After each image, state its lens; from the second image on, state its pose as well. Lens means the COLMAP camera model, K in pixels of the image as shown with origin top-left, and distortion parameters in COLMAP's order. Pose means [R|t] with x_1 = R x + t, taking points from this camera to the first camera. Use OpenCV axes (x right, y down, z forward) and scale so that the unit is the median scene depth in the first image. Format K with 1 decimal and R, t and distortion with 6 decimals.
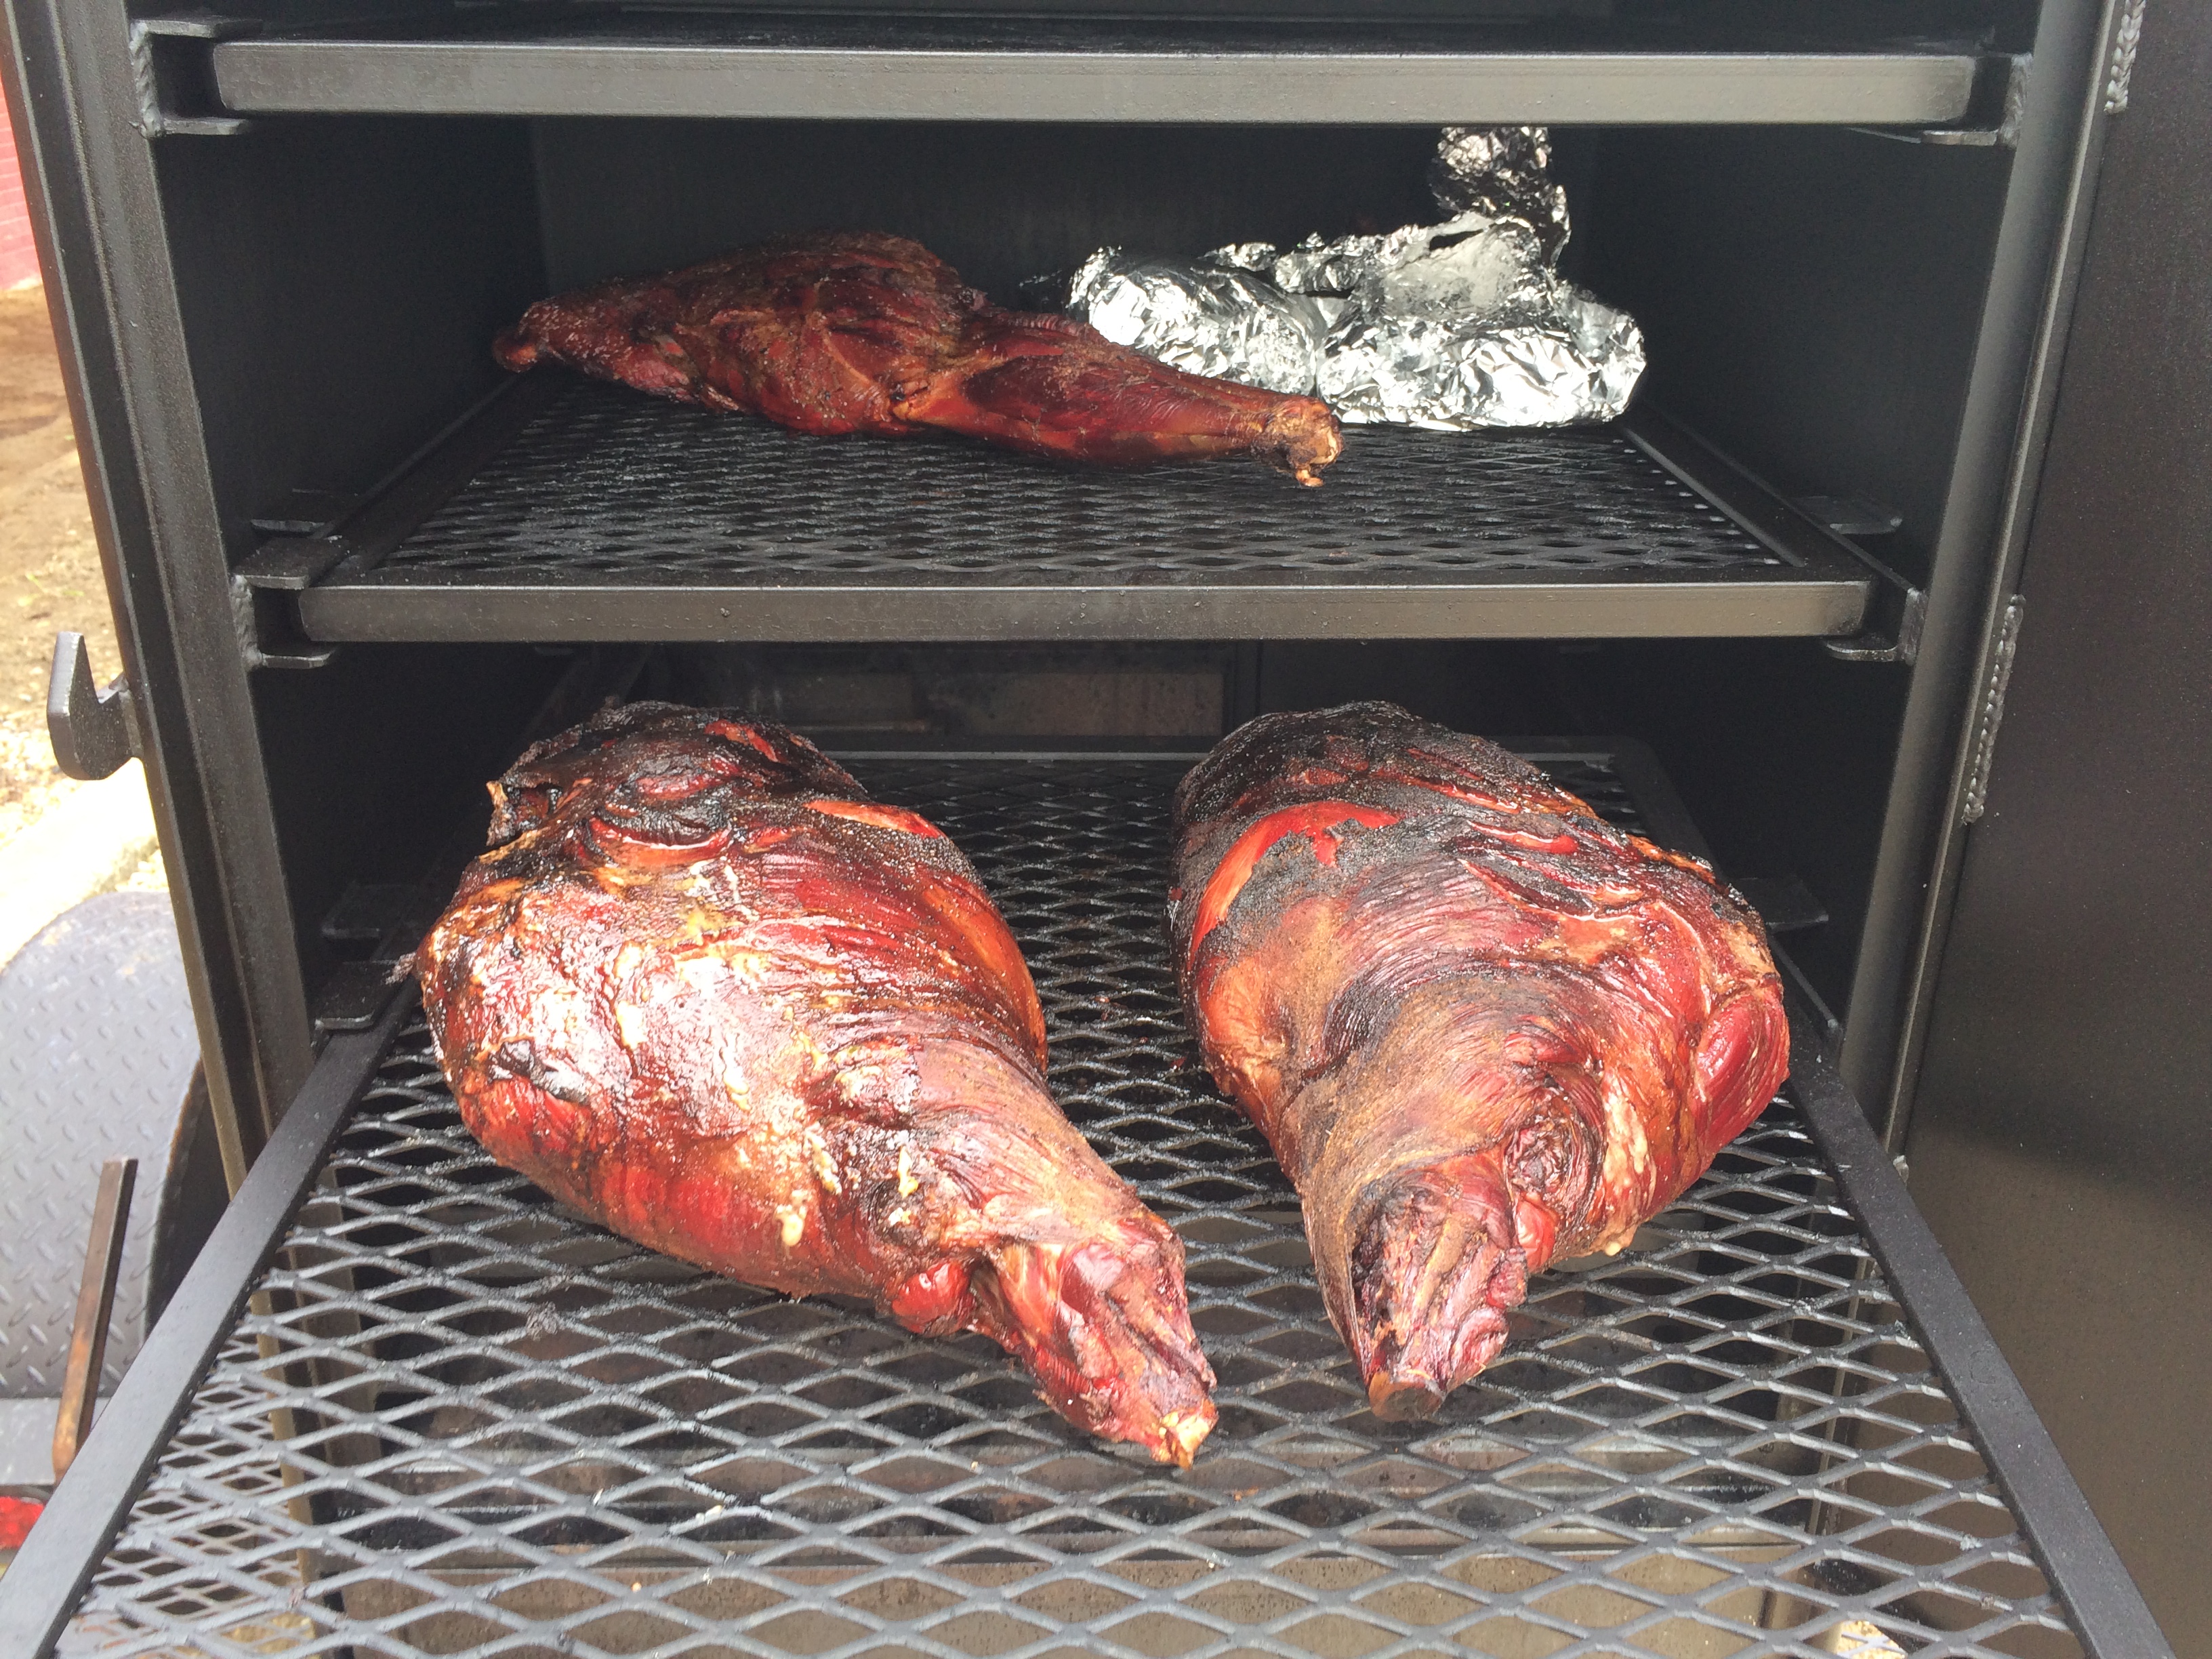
lens RADIAL K [[1936.2, 0, 1106.0], [0, 1936.2, 829.5], [0, 0, 1]] dist [0.012701, -0.017929]
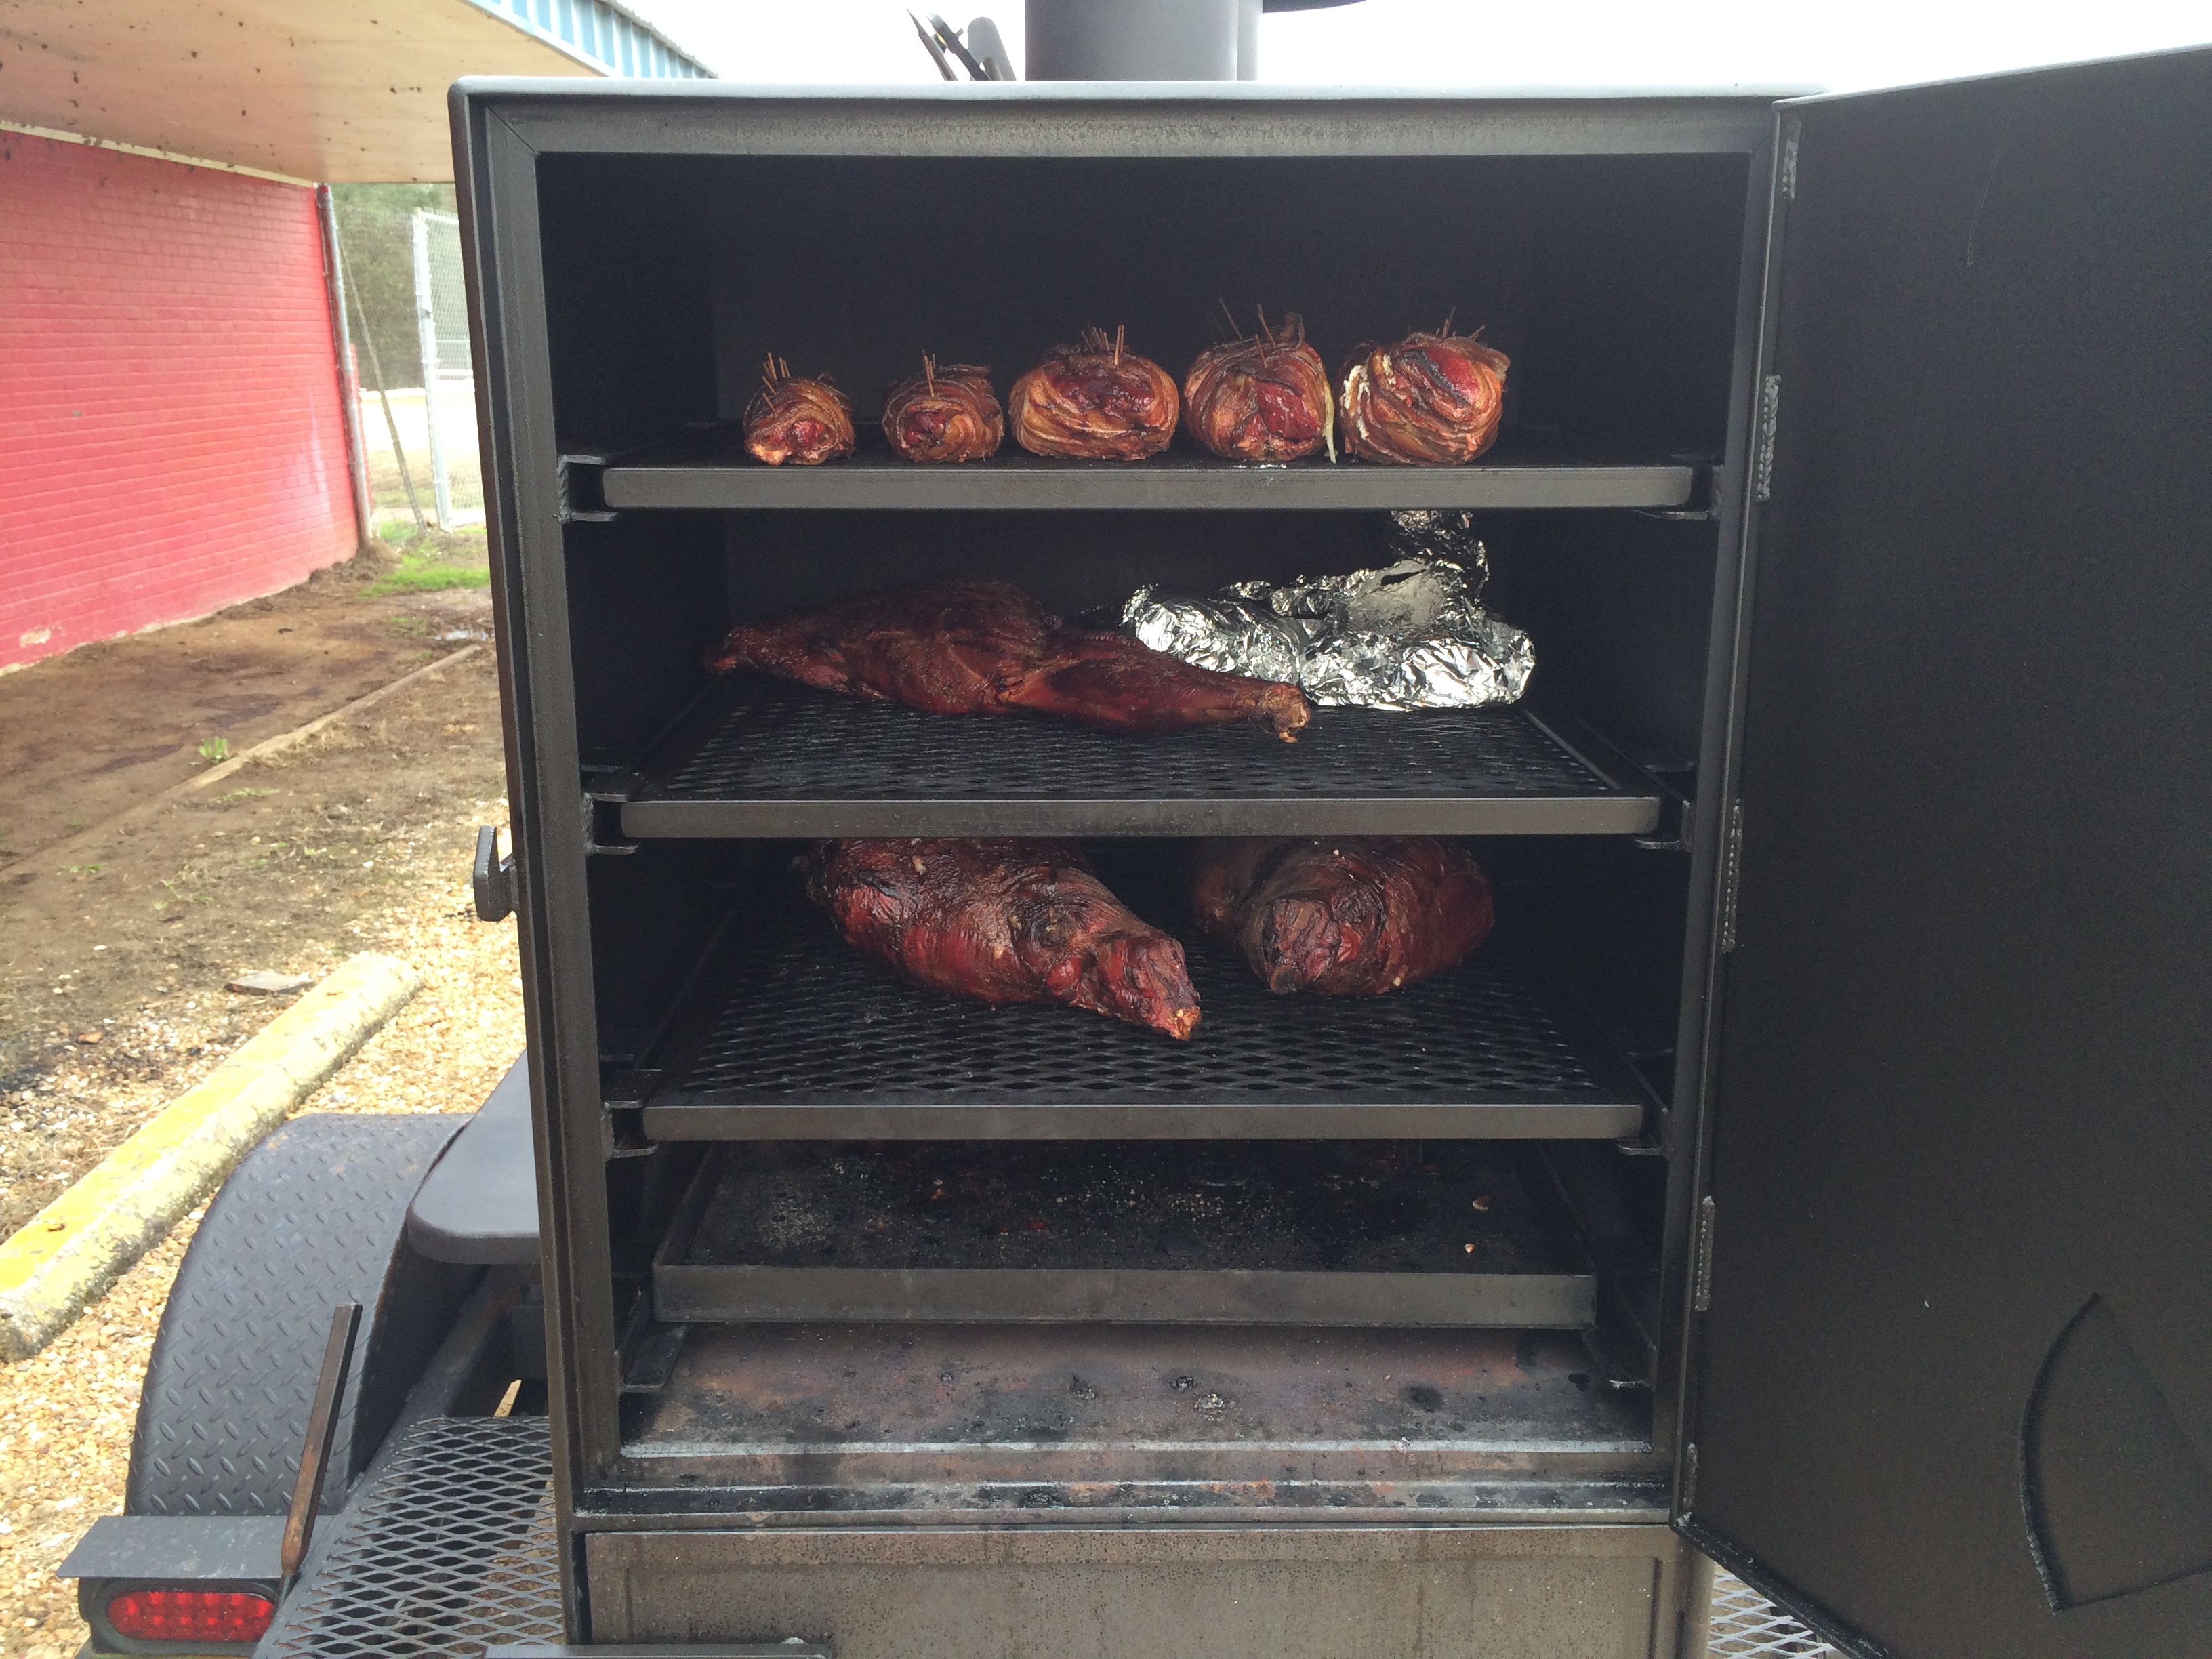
lens RADIAL K [[1932.1, 0, 1064.7], [0, 1932.1, 825.6], [0, 0, 1]] dist [-0.001432, 0.000347]
pose [[0.999071, -0.001166, -0.043080, -0.000391], [-0.006109, 0.985708, -0.168349, 0.111070], [0.042661, 0.168456, 0.984786, -0.363590]]
